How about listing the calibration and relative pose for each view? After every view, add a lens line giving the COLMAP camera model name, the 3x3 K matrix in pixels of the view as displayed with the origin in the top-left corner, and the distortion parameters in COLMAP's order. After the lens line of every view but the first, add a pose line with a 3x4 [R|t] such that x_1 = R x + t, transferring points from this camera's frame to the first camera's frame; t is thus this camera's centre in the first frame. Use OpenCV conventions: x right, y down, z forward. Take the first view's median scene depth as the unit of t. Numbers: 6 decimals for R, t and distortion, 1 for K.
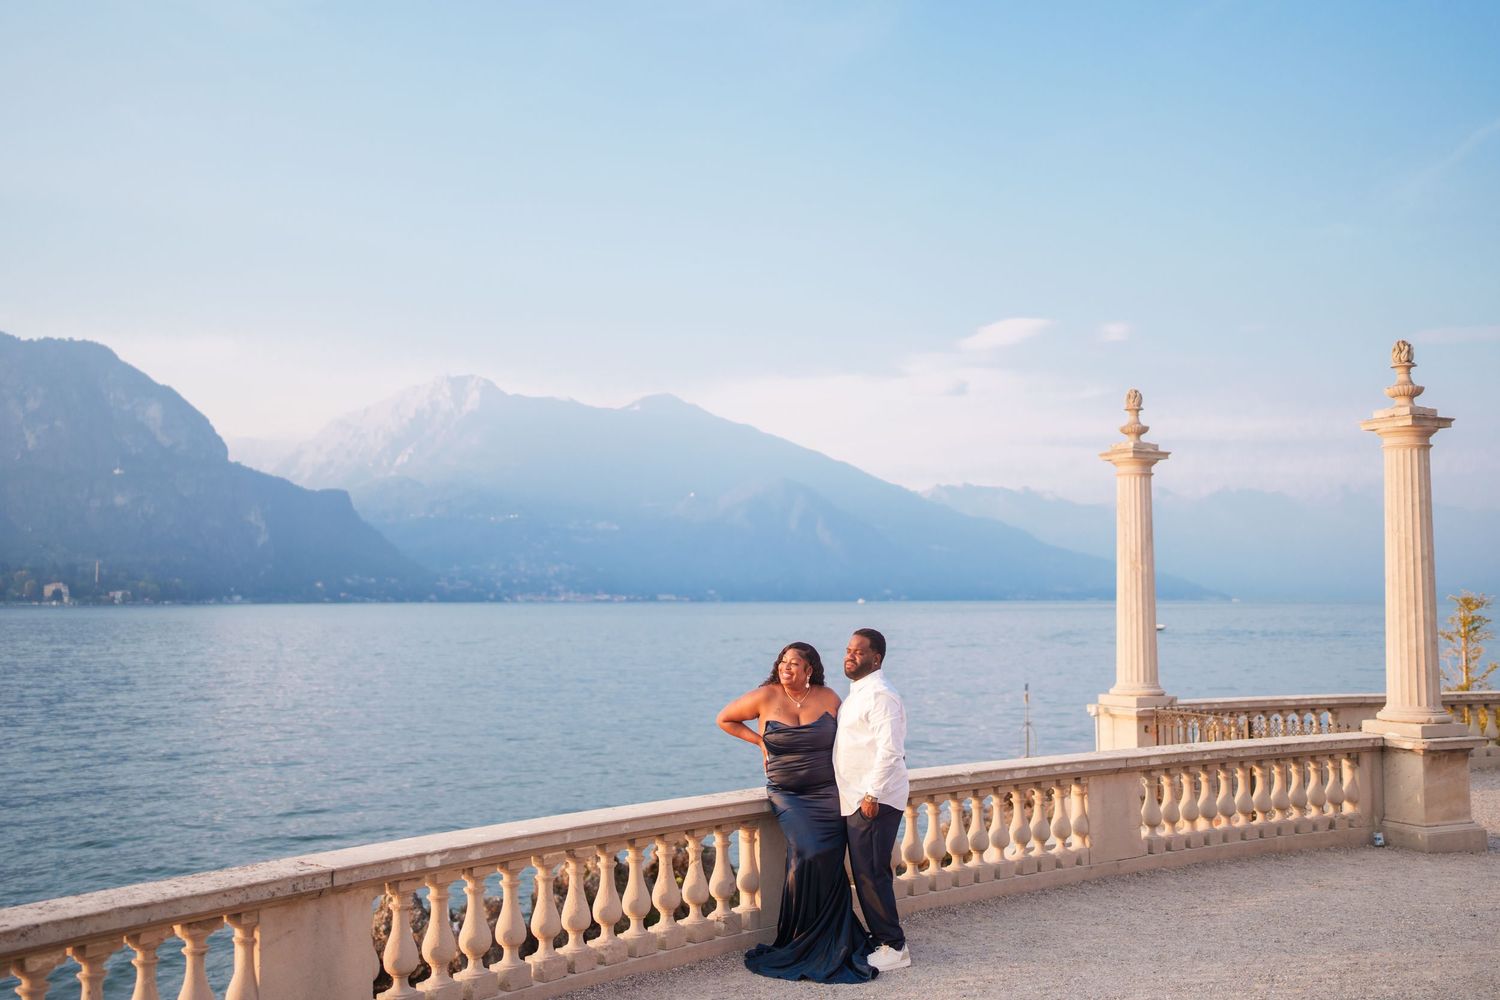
lens RADIAL K [[1453.8, 0, 746.3], [0, 1453.8, 483.6], [0, 0, 1]] dist [-0.037277, 0.141780]
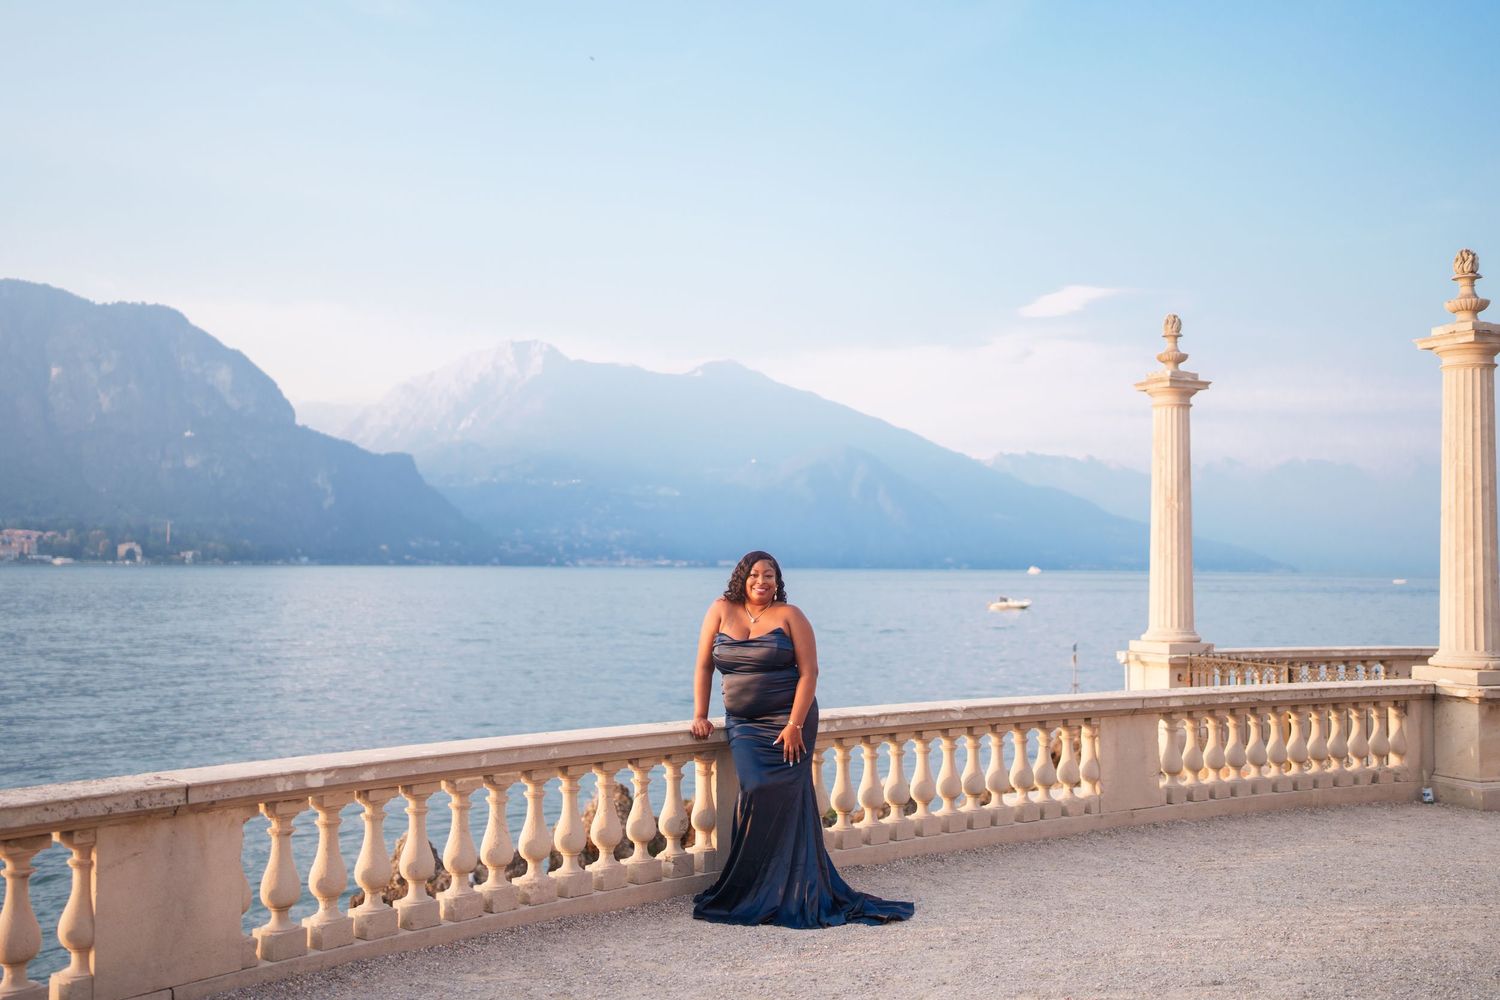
lens RADIAL K [[1453.8, 0, 746.3], [0, 1453.8, 483.6], [0, 0, 1]] dist [-0.037277, 0.141780]
pose [[0.999065, 0.008661, -0.042346, 0.051428], [-0.007699, 0.999710, 0.022830, 0.036439], [0.042531, -0.022483, 0.998842, 0.084915]]
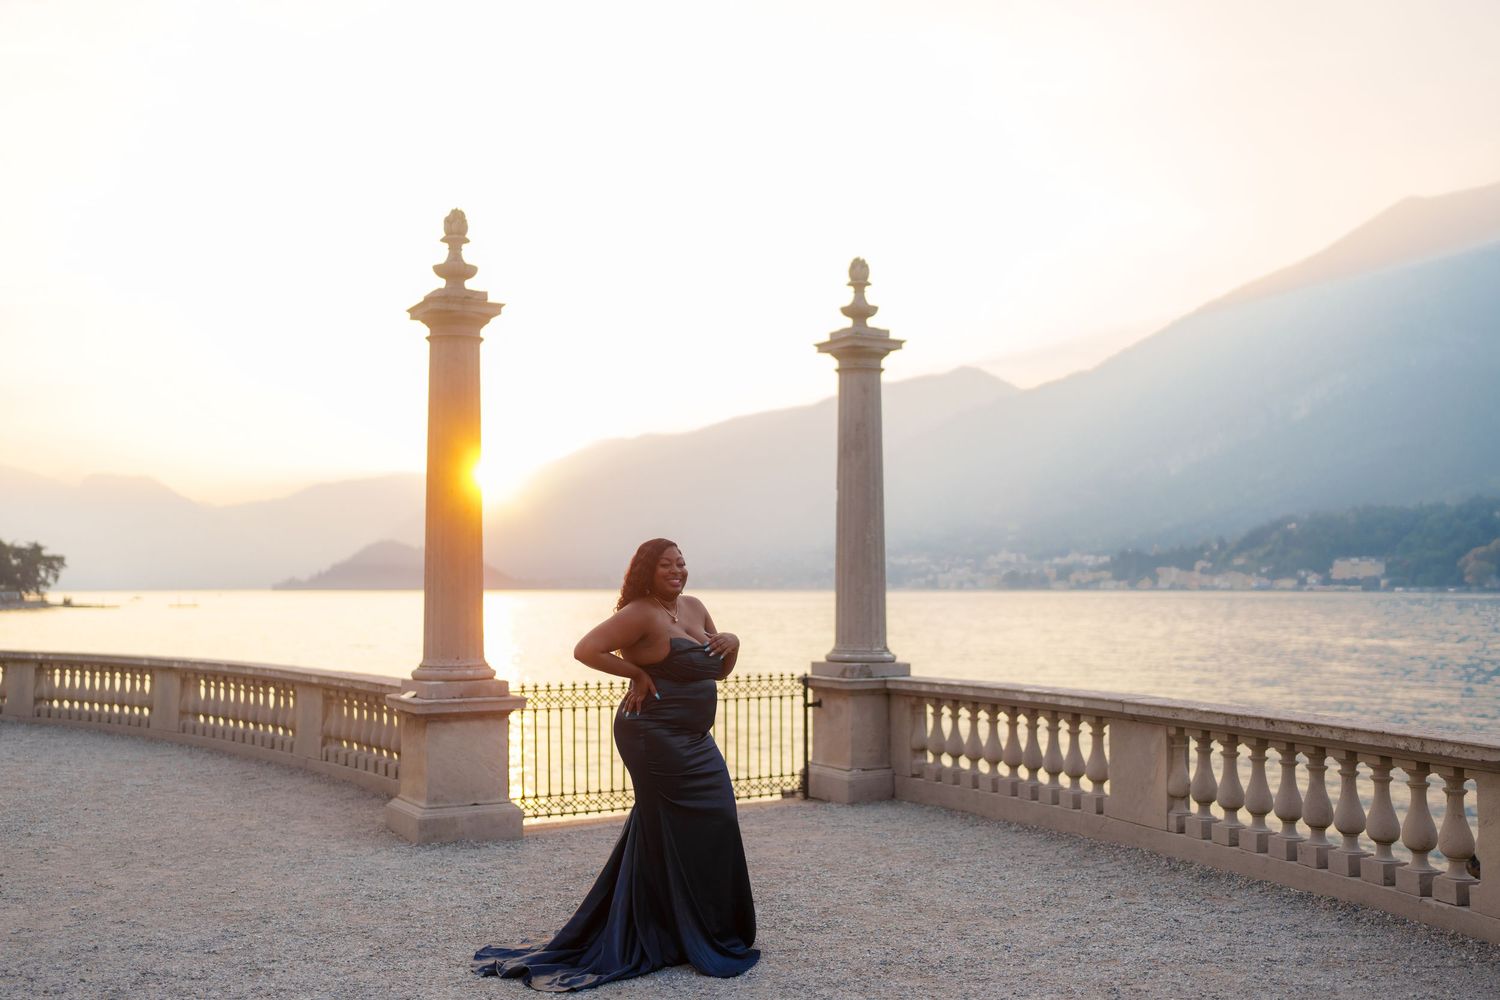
lens RADIAL K [[1480.7, 0, 747.6], [0, 1480.7, 497.7], [0, 0, 1]] dist [-0.051372, 0.167390]
pose [[0.048658, -0.058679, -0.997090, 1.531071], [0.081731, 0.995159, -0.054577, 0.143534], [0.995466, -0.078837, 0.053218, 1.333164]]
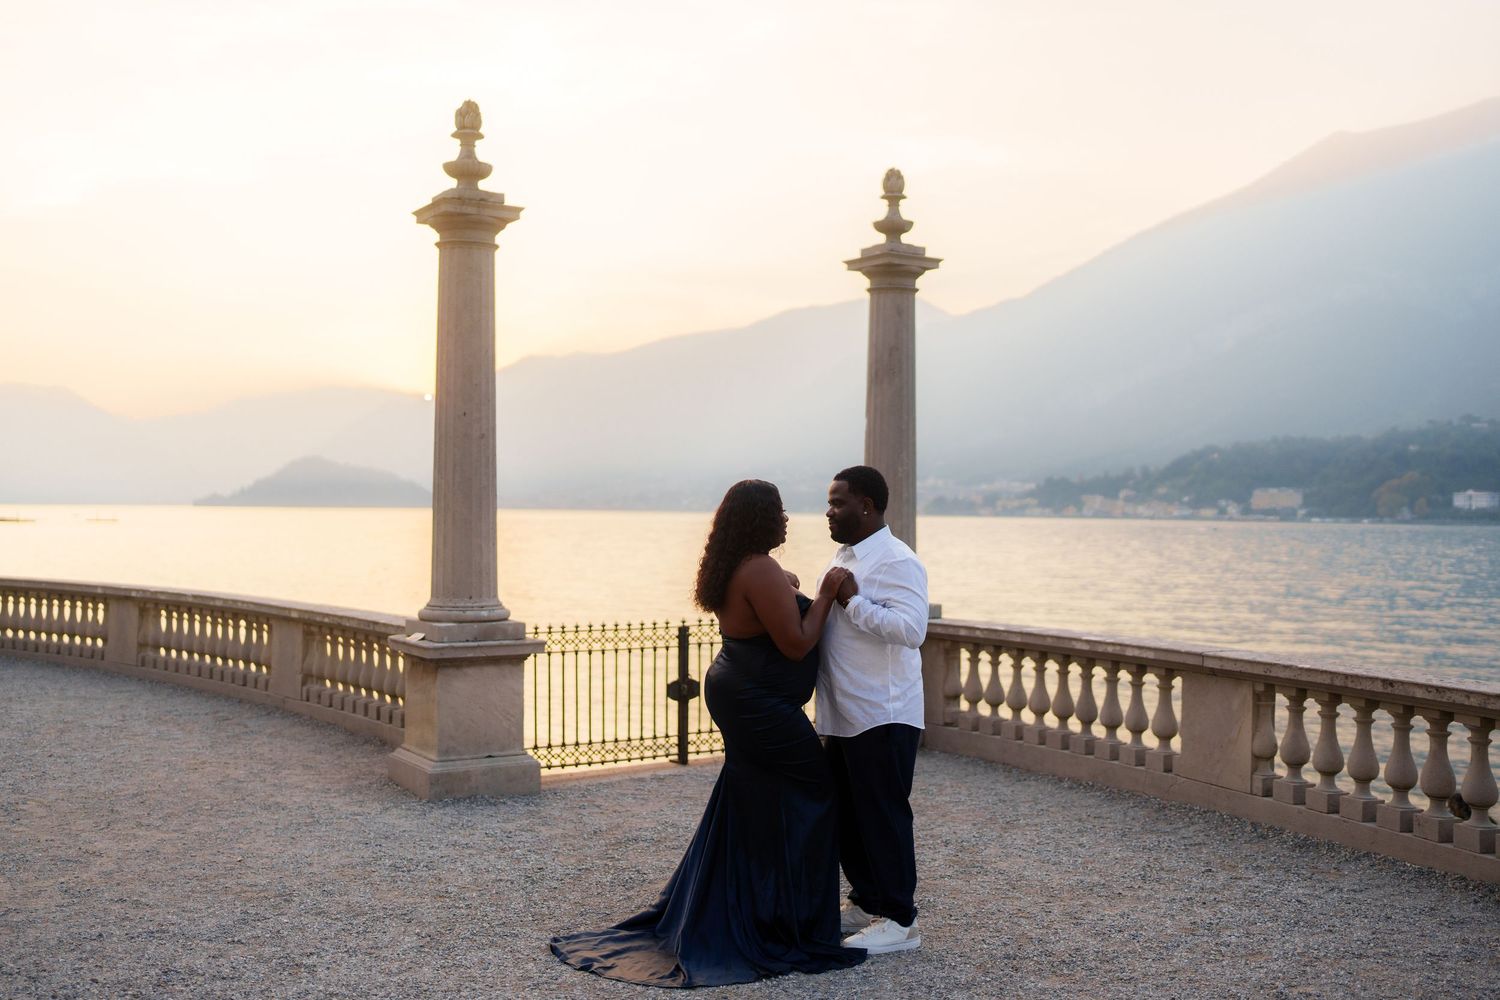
lens RADIAL K [[1480.7, 0, 747.6], [0, 1480.7, 497.7], [0, 0, 1]] dist [-0.051372, 0.167390]
pose [[0.097494, -0.005031, -0.995223, 1.447941], [0.067619, 0.997710, 0.001581, 0.130193], [0.992936, -0.067450, 0.097611, 1.270508]]
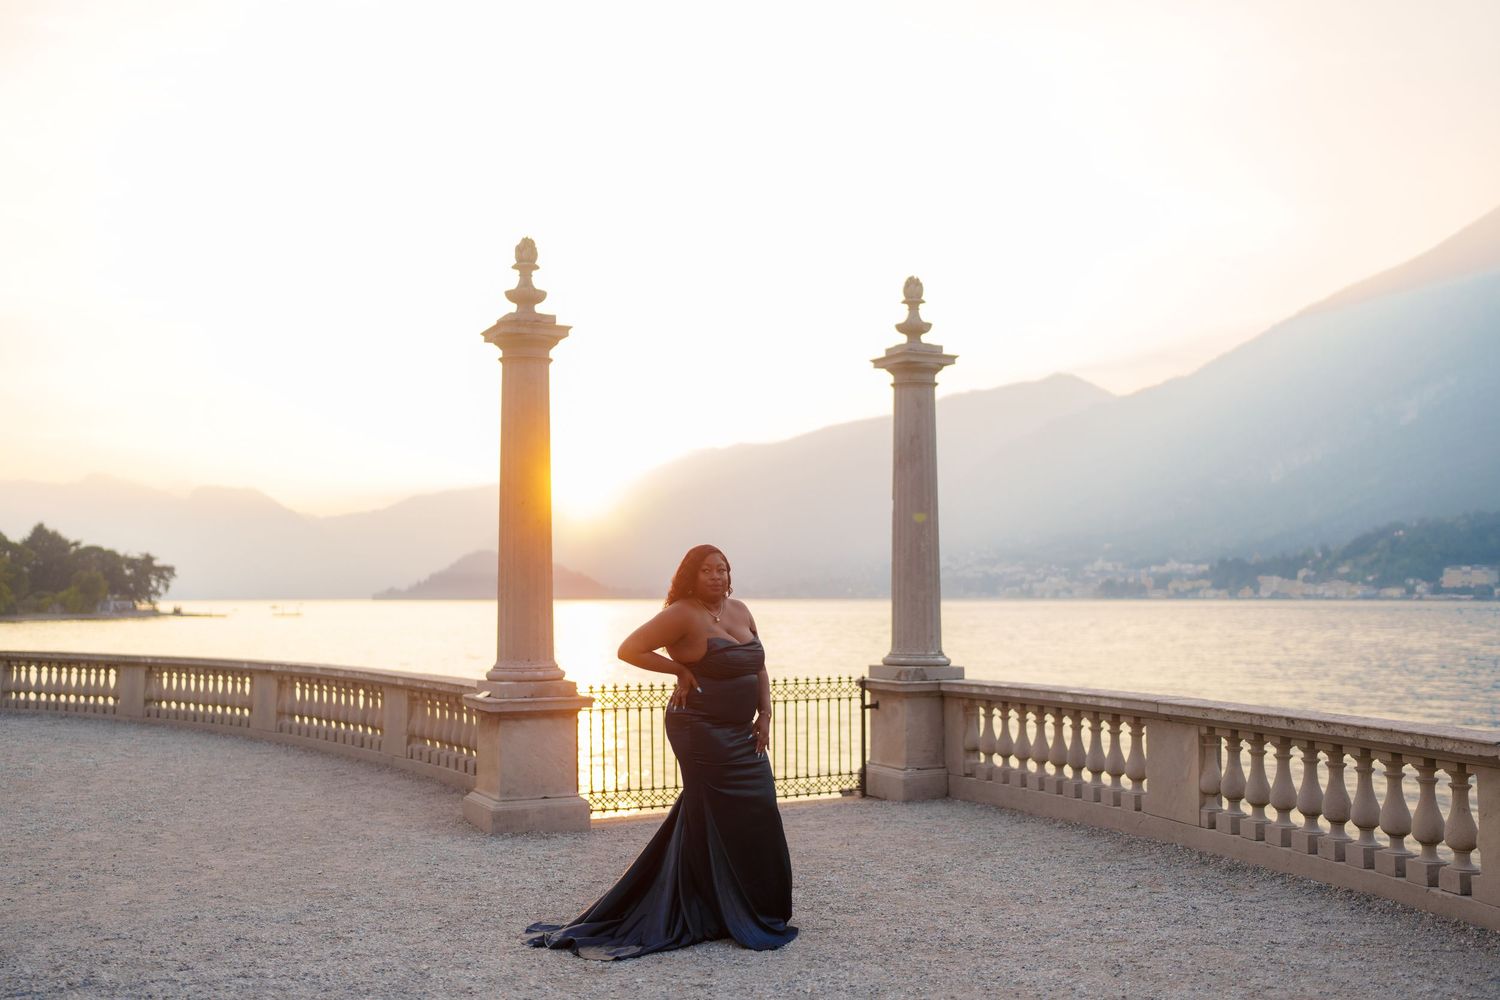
lens RADIAL K [[1480.7, 0, 747.6], [0, 1480.7, 497.7], [0, 0, 1]] dist [-0.051372, 0.167390]
pose [[-0.014388, -0.064954, -0.997785, 1.582870], [0.082533, 0.994406, -0.065924, 0.147704], [0.996484, -0.083299, -0.008947, 1.357608]]
